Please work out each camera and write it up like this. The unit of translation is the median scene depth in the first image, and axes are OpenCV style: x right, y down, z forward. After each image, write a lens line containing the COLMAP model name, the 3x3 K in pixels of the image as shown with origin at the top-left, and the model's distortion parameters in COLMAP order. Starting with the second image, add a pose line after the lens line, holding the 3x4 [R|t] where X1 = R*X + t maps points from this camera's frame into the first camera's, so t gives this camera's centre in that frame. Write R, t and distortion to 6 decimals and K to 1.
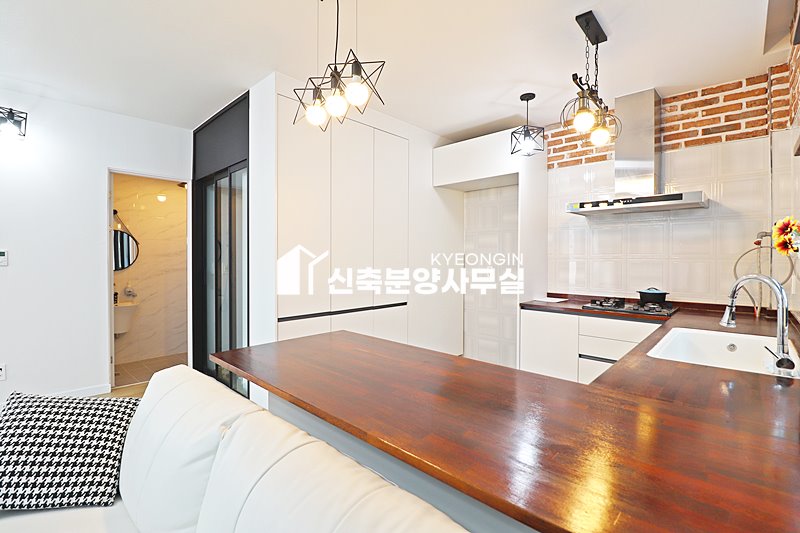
lens RADIAL K [[370.7, 0, 401.5], [0, 370.7, 263.0], [0, 0, 1]] dist [-0.015085, -0.005252]
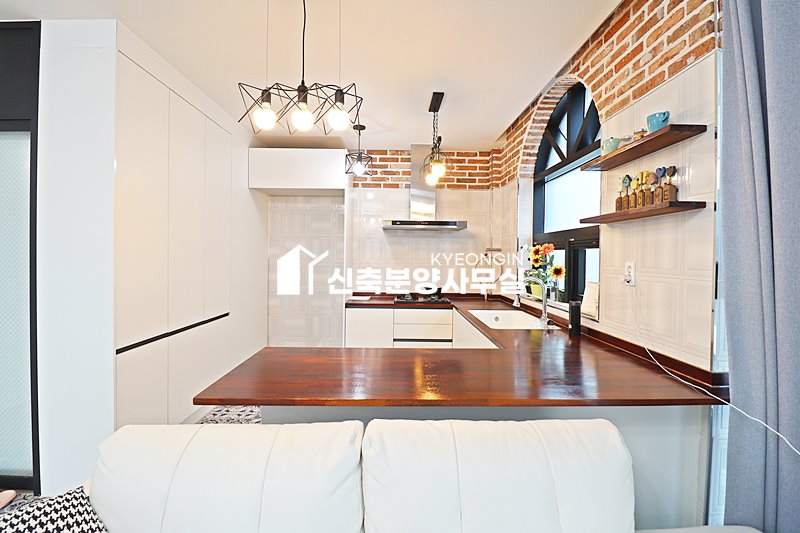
lens RADIAL K [[370.7, 0, 405.4], [0, 370.7, 260.3], [0, 0, 1]] dist [-0.015085, -0.005252]
pose [[0.710431, -0.001997, 0.703764, -0.403551], [0.002397, 0.999997, 0.000418, -0.027827], [-0.703763, 0.001389, 0.710434, 0.059097]]
